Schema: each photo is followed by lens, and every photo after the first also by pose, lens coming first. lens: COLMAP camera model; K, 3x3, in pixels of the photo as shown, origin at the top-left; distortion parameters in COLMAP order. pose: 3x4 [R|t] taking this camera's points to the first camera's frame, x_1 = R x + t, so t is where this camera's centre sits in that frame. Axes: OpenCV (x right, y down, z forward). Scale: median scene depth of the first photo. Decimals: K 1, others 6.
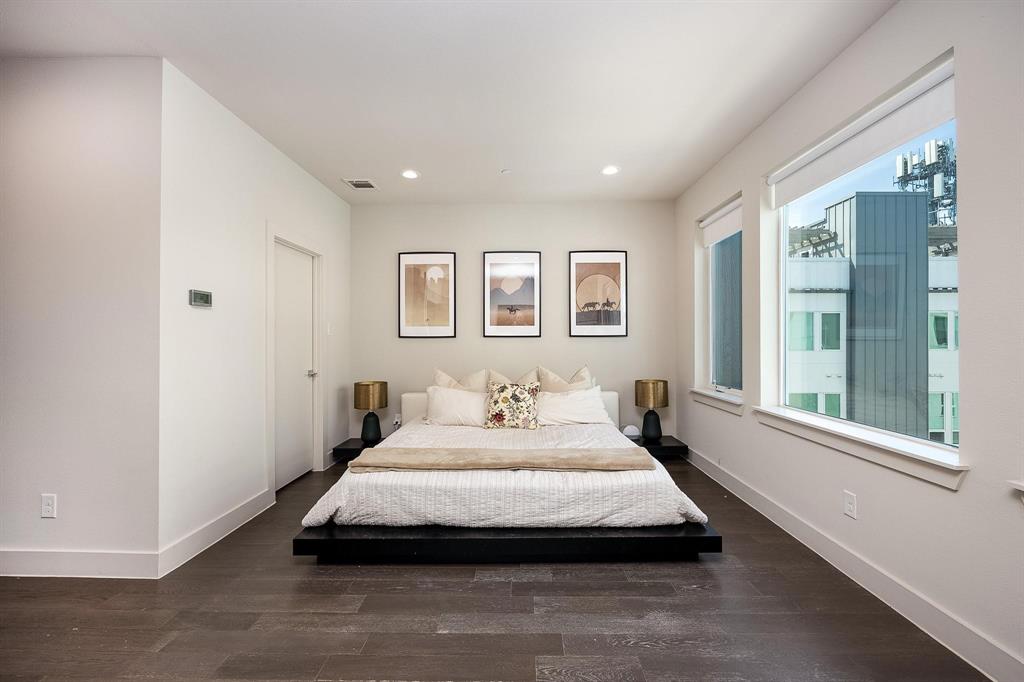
lens RADIAL K [[416.0, 0, 521.6], [0, 416.0, 342.4], [0, 0, 1]] dist [-0.000379, -0.000067]
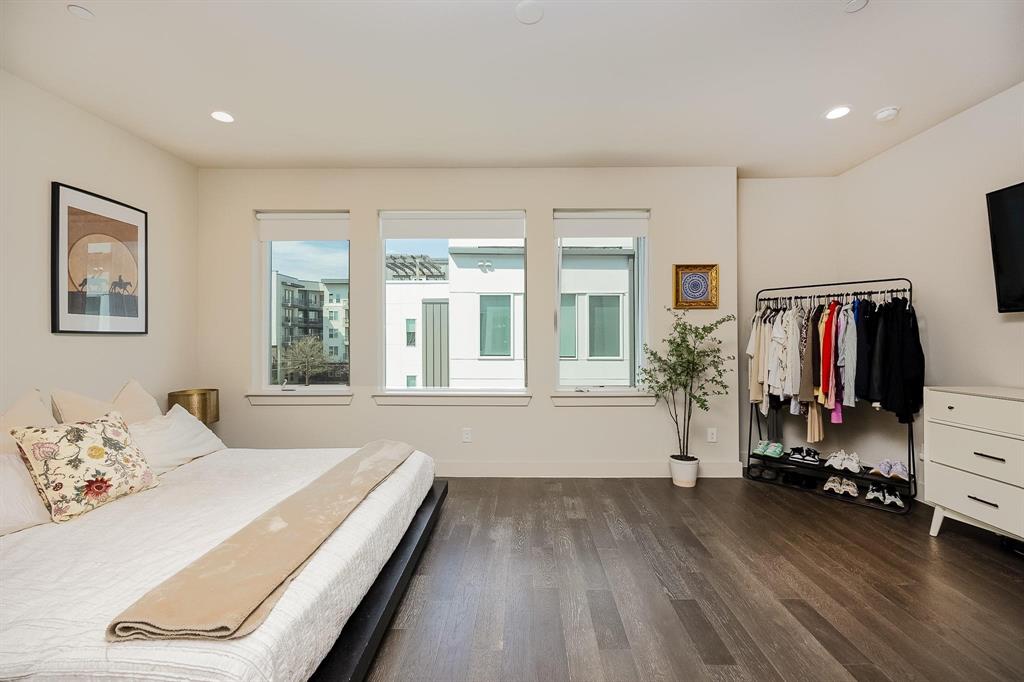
lens RADIAL K [[416.0, 0, 521.6], [0, 416.0, 342.4], [0, 0, 1]] dist [-0.000379, -0.000067]
pose [[0.013909, -0.003662, 0.999897, -0.559380], [0.000339, 0.999993, 0.003658, -0.003065], [-0.999903, 0.000288, 0.013910, 0.452517]]
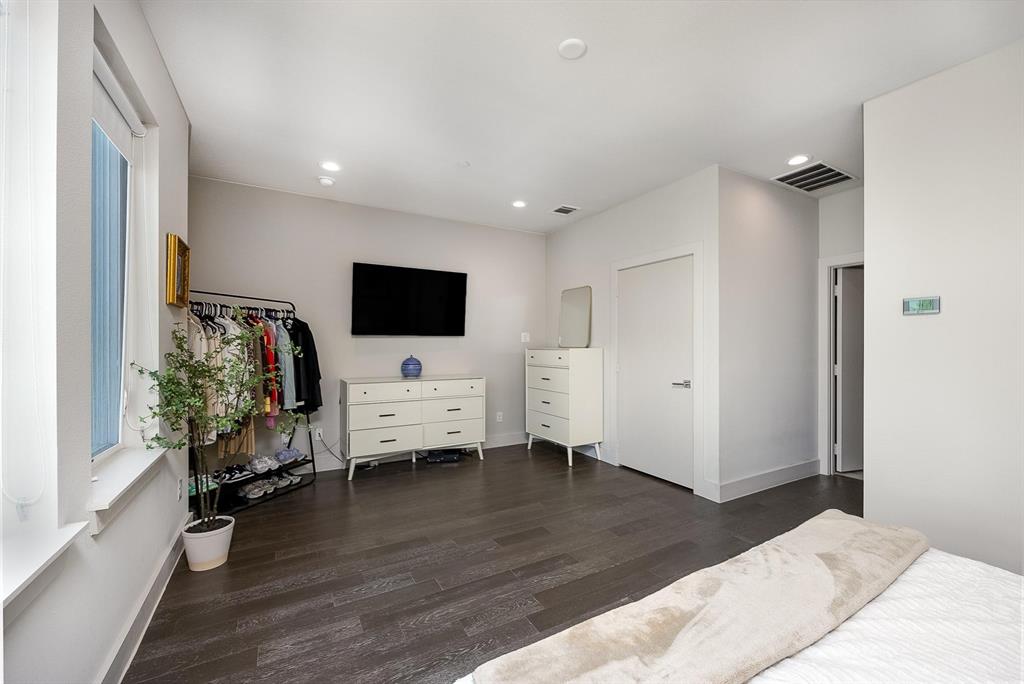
lens RADIAL K [[416.0, 0, 521.6], [0, 416.0, 343.4], [0, 0, 1]] dist [-0.000379, -0.000067]
pose [[-0.865261, 0.002169, -0.501317, 0.320575], [0.005744, 0.999968, -0.005588, -0.014693], [0.501289, -0.007715, -0.865246, 0.916289]]
